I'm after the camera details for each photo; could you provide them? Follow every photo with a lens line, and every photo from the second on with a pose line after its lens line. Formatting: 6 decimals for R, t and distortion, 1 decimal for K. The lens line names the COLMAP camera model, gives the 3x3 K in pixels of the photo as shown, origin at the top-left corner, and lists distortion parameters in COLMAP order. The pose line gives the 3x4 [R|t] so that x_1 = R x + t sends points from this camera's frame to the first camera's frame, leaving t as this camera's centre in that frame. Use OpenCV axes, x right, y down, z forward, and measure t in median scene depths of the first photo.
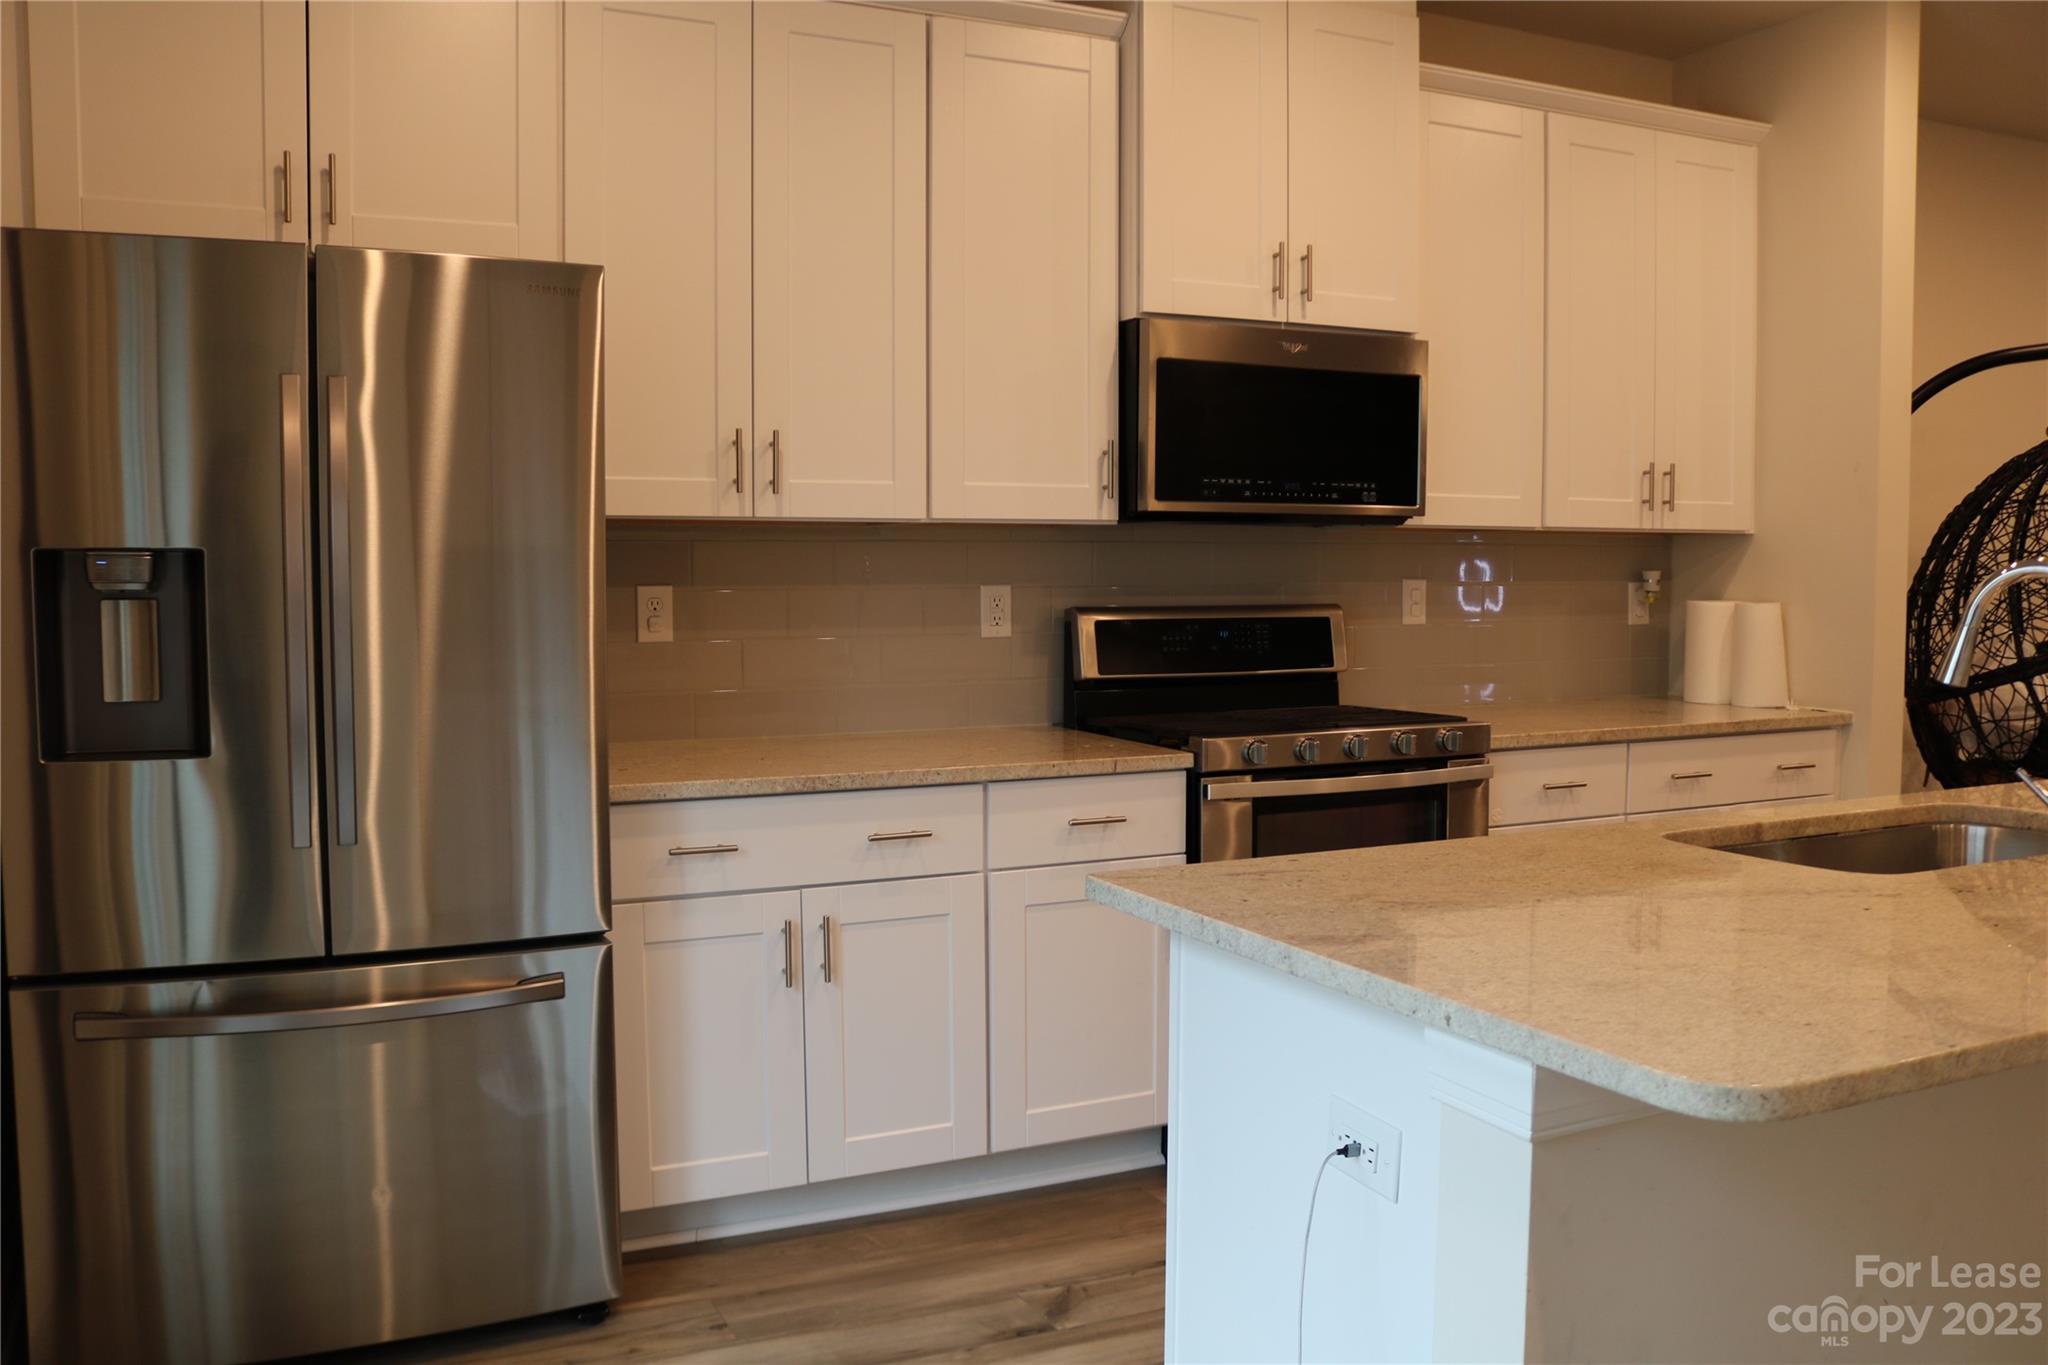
lens RADIAL K [[1713.4, 0, 1024.0], [0, 1713.4, 682.5], [0, 0, 1]] dist [-0.165296, 0.131057]
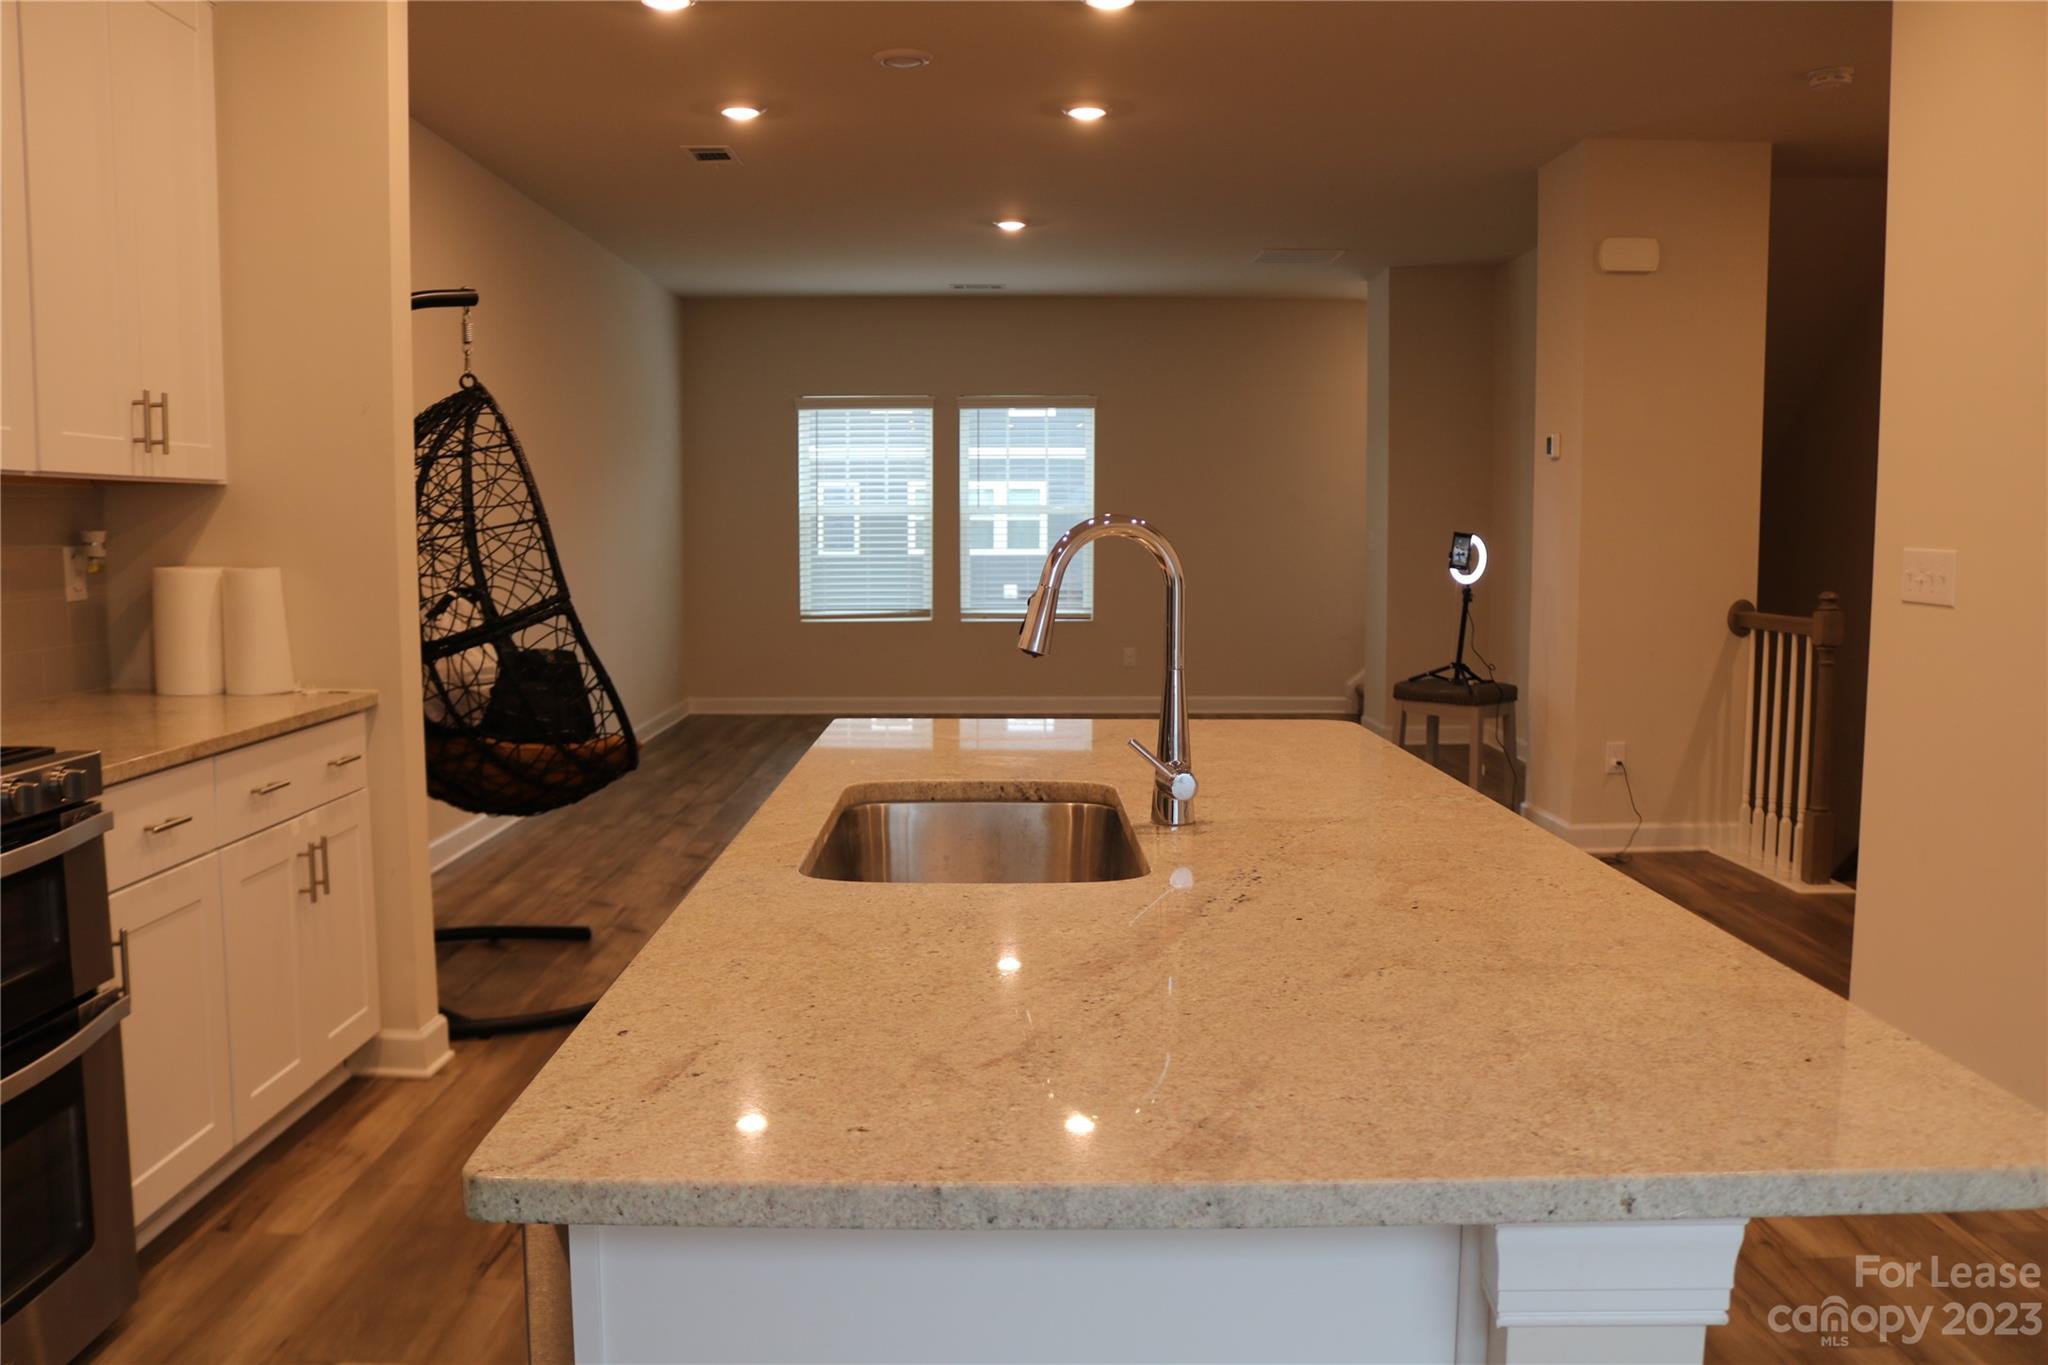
lens RADIAL K [[1713.4, 0, 1024.0], [0, 1713.4, 682.5], [0, 0, 1]] dist [-0.165296, 0.131057]
pose [[0.426353, -0.079925, 0.901019, -0.163537], [0.056655, 0.996493, 0.061586, -0.023569], [-0.902781, 0.024789, 0.429386, 0.350193]]
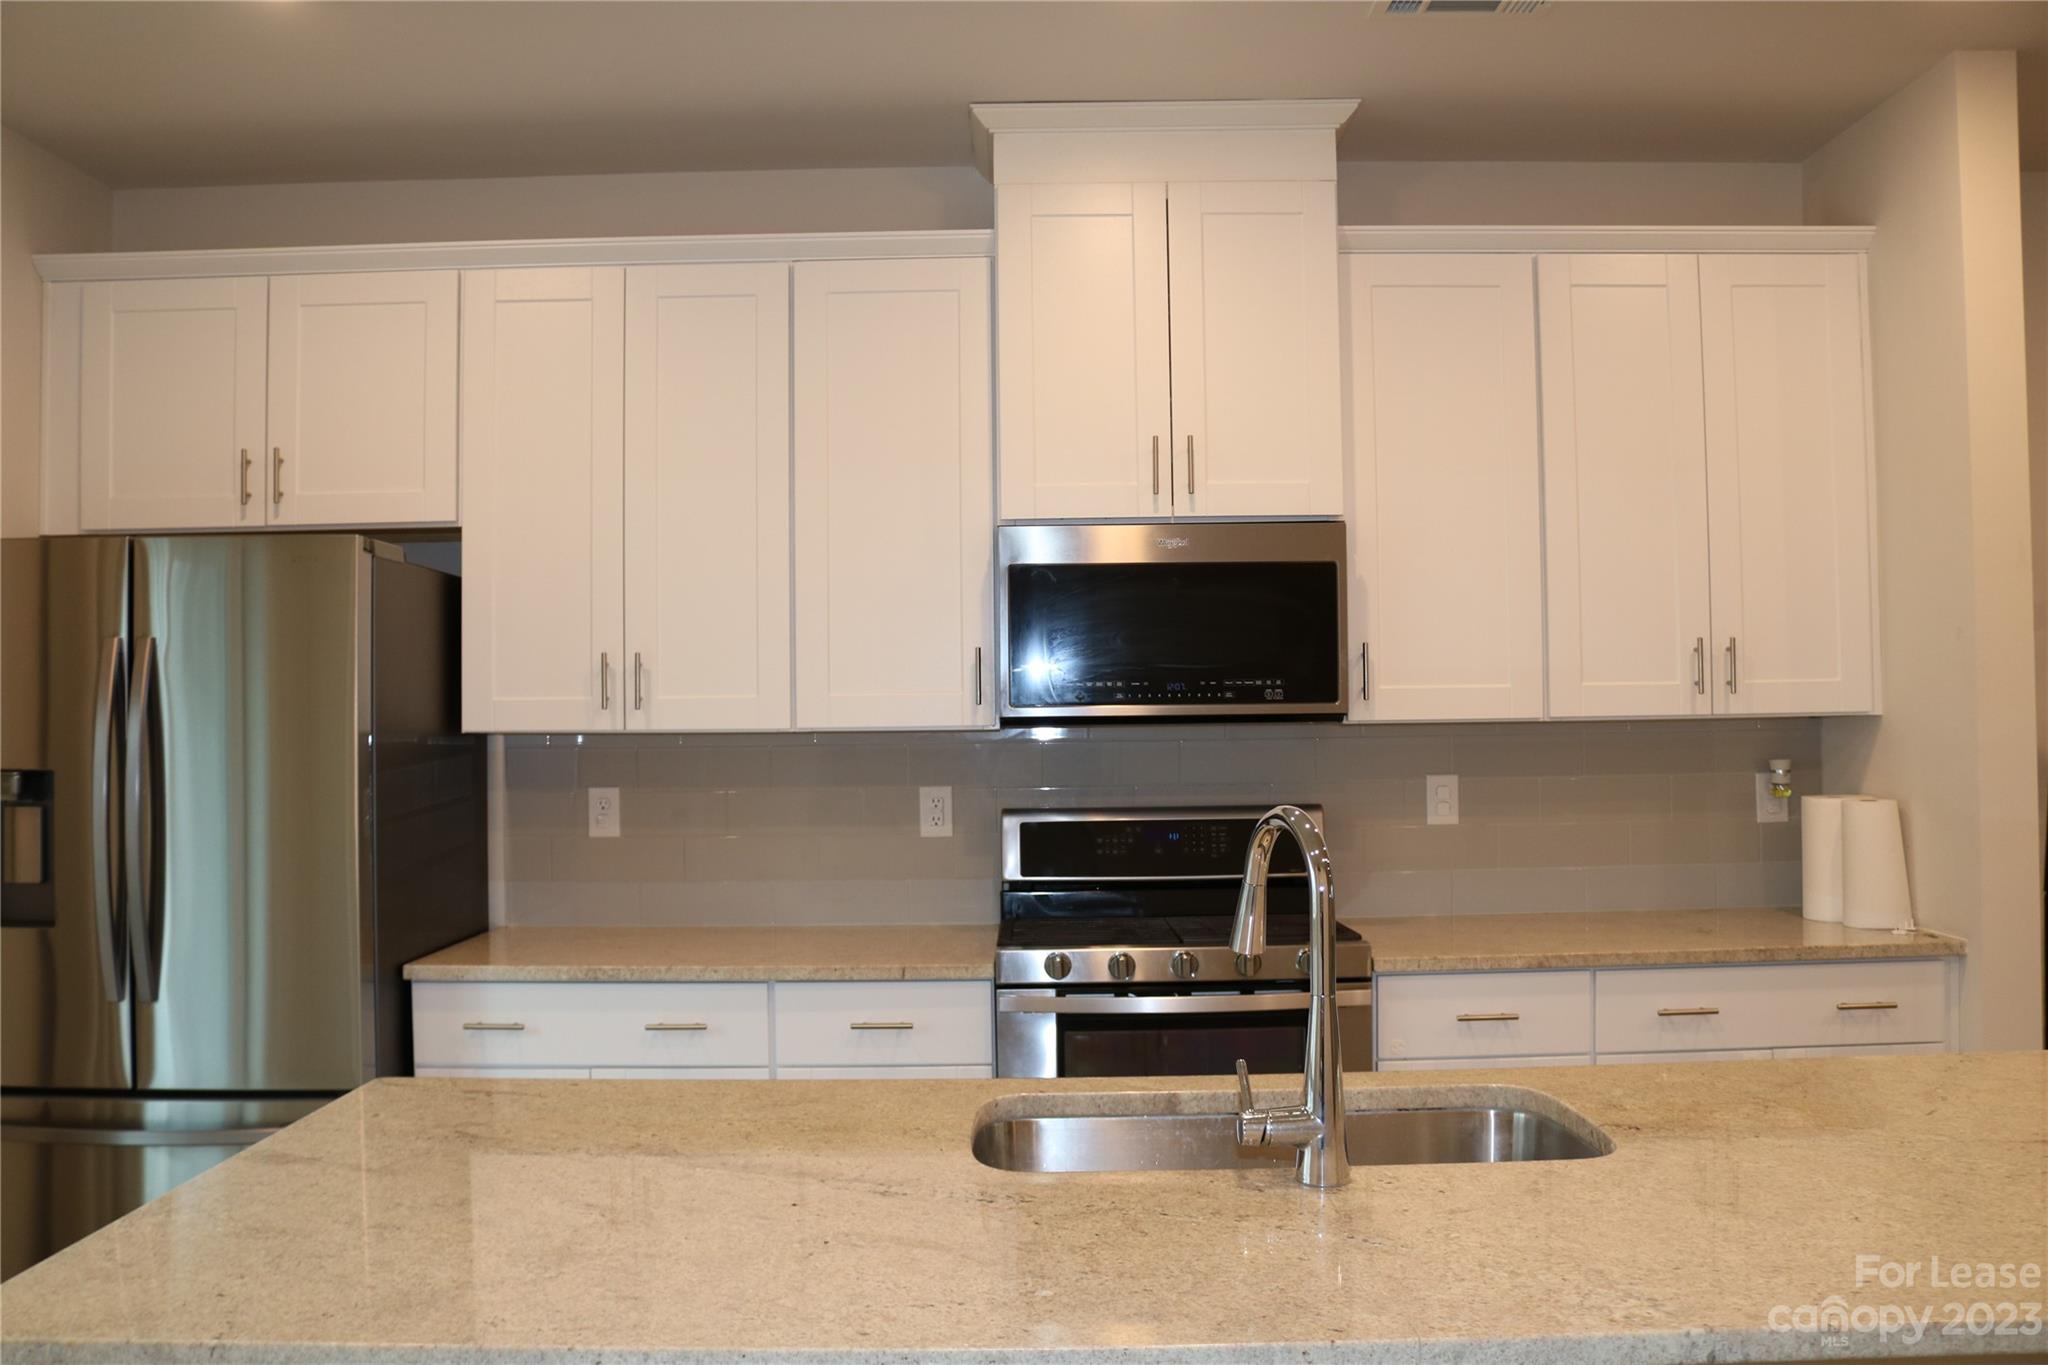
lens RADIAL K [[1713.4, 0, 1024.0], [0, 1713.4, 682.5], [0, 0, 1]] dist [-0.165296, 0.131057]
pose [[0.899761, -0.021233, -0.435867, 0.486352], [-0.018034, 0.996153, -0.085754, -0.032304], [0.436011, 0.085018, 0.895916, 0.095800]]
